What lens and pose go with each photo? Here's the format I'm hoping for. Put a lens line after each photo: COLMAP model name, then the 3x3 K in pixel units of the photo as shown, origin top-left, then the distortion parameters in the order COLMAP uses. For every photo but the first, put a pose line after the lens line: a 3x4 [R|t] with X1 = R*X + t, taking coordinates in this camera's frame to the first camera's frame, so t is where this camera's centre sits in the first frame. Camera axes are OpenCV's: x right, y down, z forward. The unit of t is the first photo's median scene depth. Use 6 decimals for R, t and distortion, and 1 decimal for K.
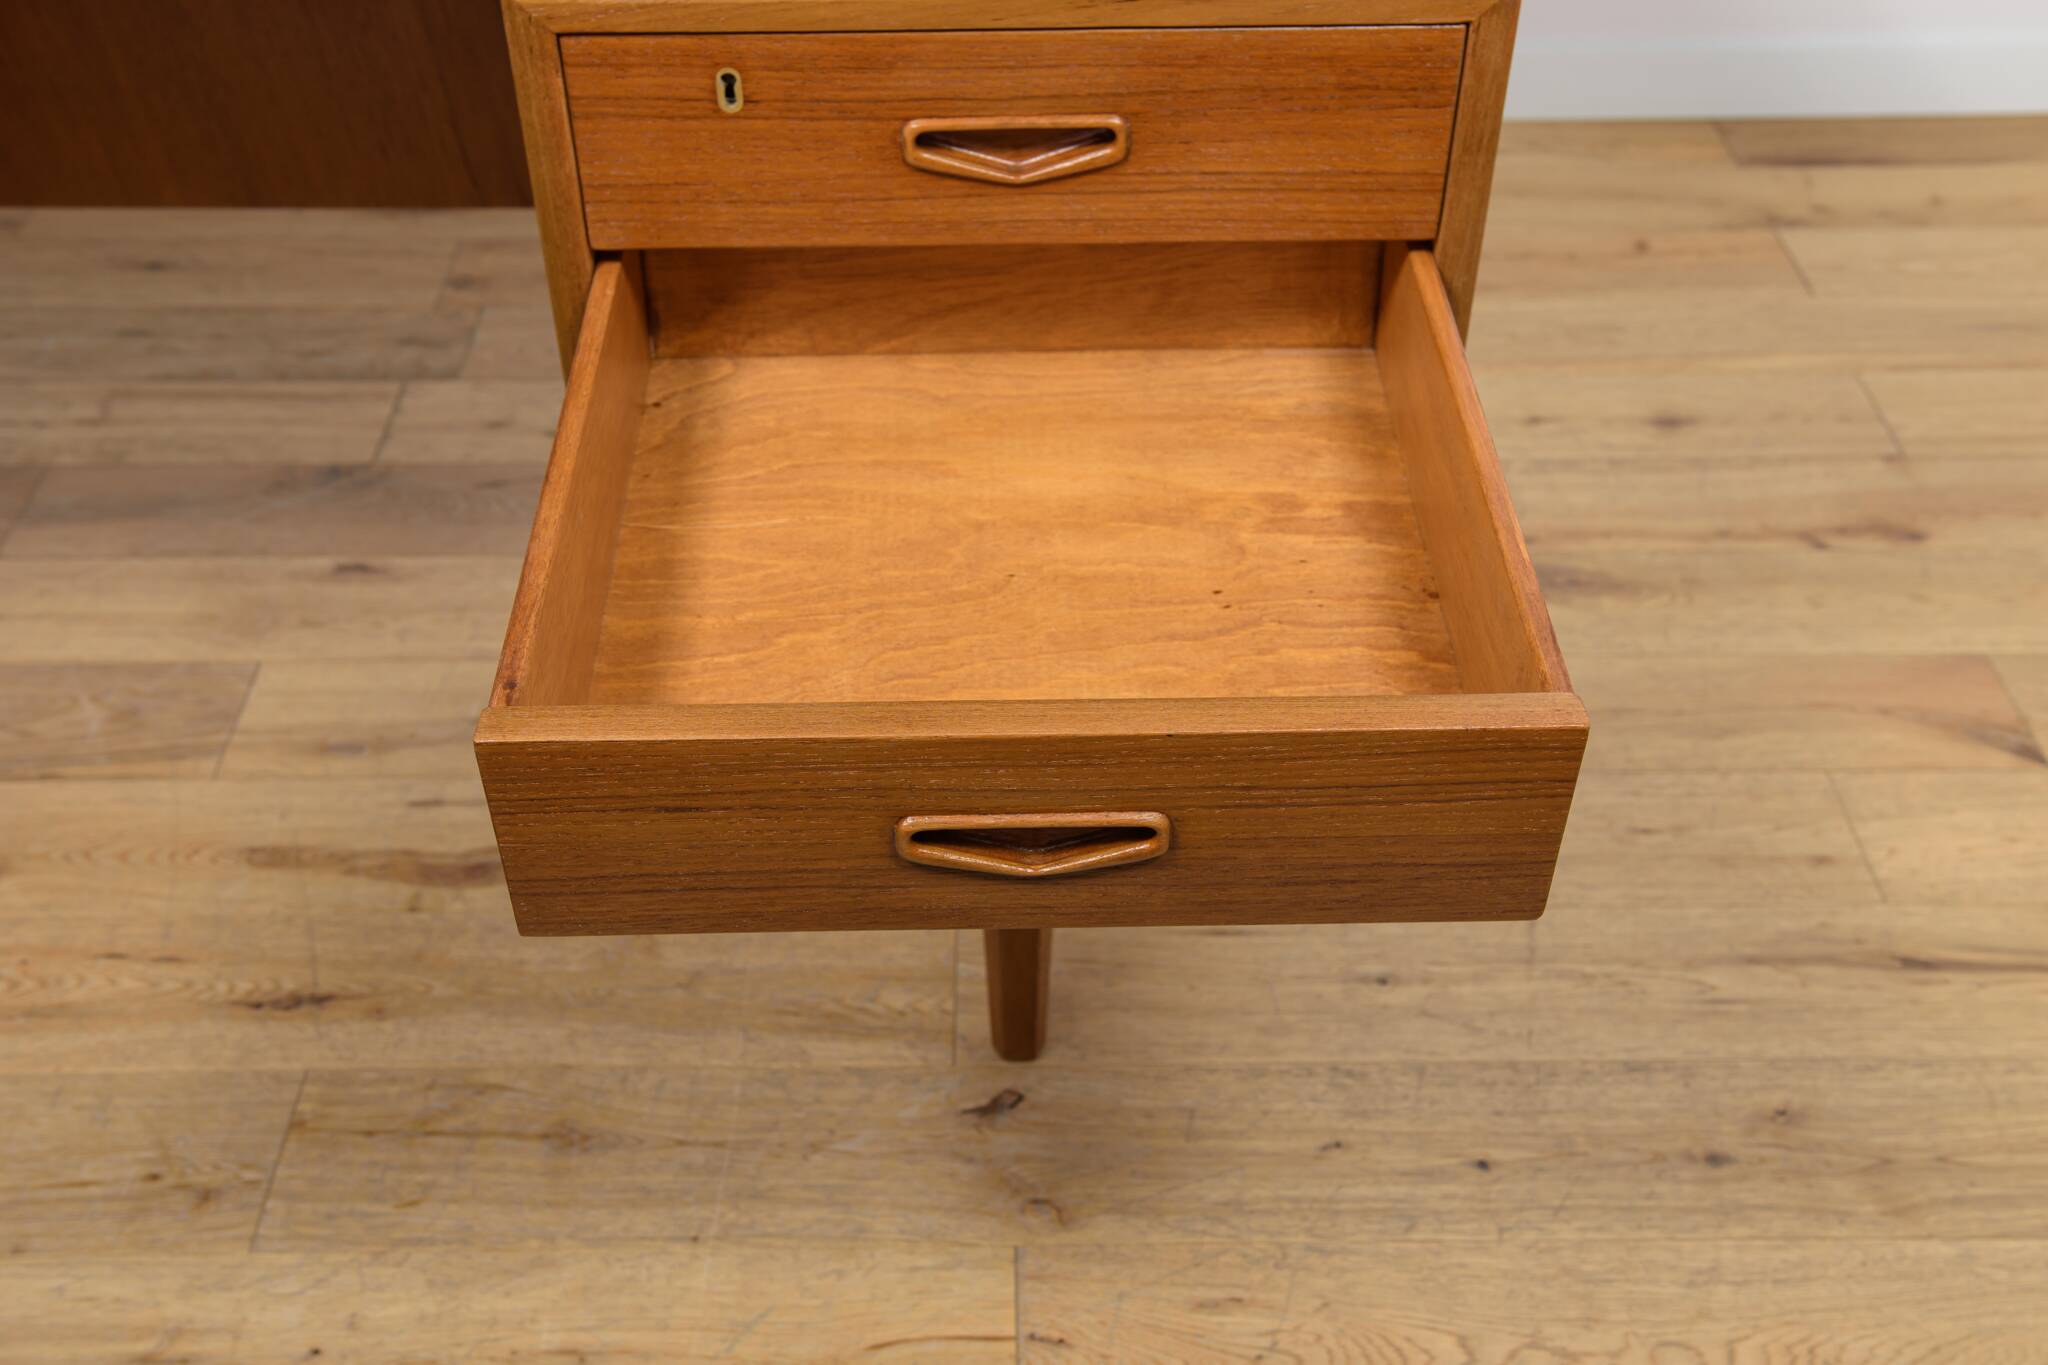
lens RADIAL K [[2422.0, 0, 1024.3], [0, 2422.0, 648.0], [0, 0, 1]] dist [0.064286, 0.000000]
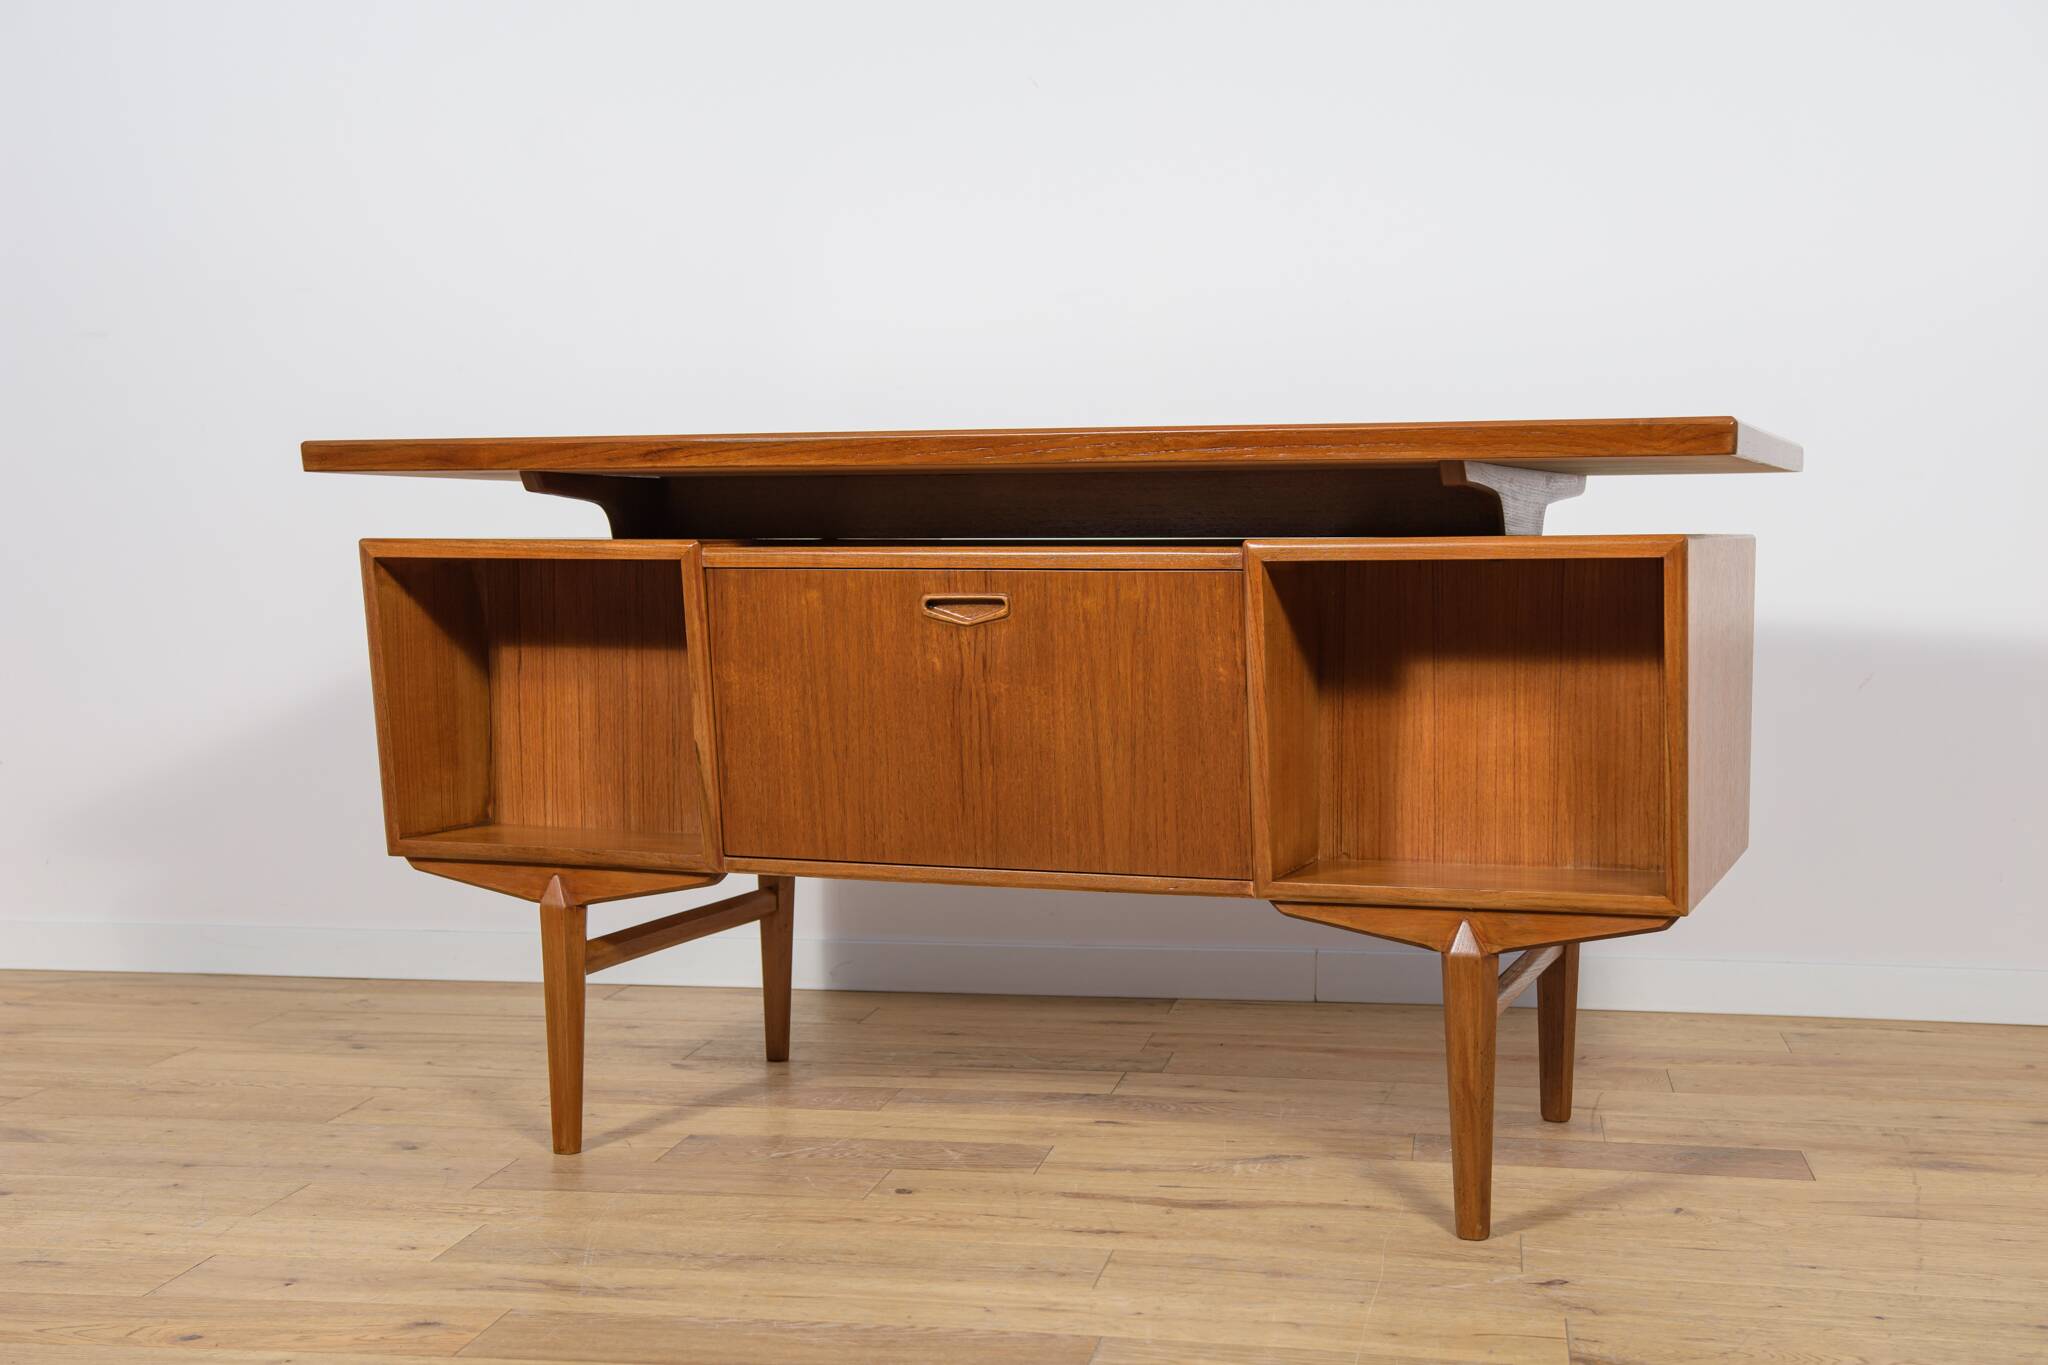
lens RADIAL K [[2569.8, 0, 1027.7], [0, 2569.8, 704.8], [0, 0, 1]] dist [0.089373, 0.000000]
pose [[0.982593, 0.007403, -0.185622, -0.034782], [-0.105937, 0.843141, -0.527153, 0.768999], [0.152603, 0.537641, 0.829249, -0.614420]]
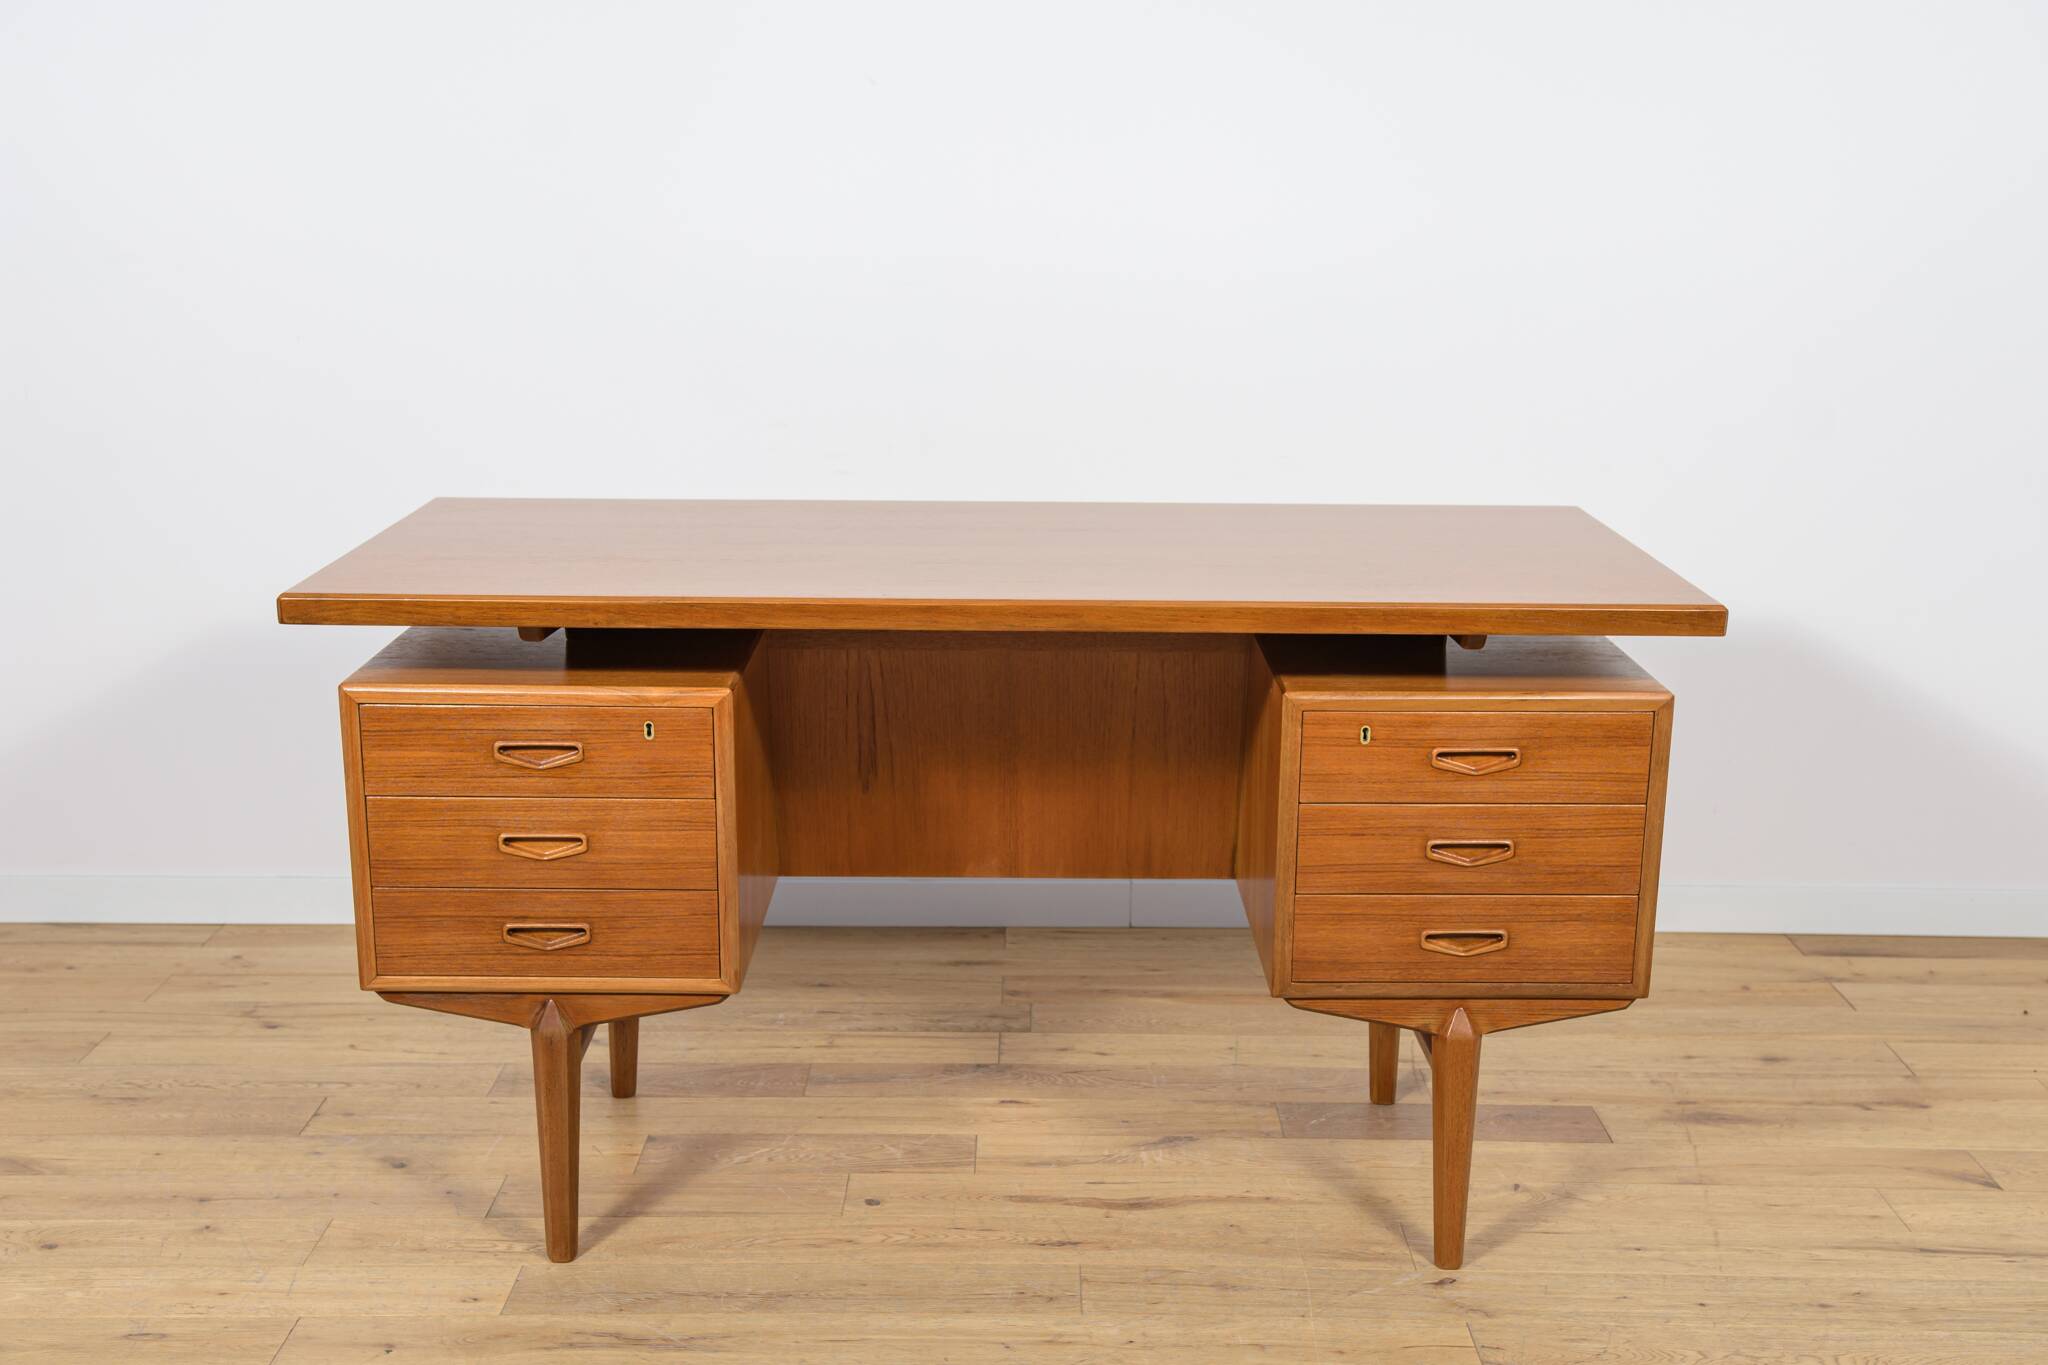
lens RADIAL K [[2715.3, 0, 1033.5], [0, 2715.3, 730.8], [0, 0, 1]] dist [0.103302, 0.000000]
pose [[0.999897, 0.008385, -0.011682, -0.305831], [-0.012378, 0.915370, -0.402423, 0.646738], [0.007319, 0.402526, 0.915379, -1.126105]]
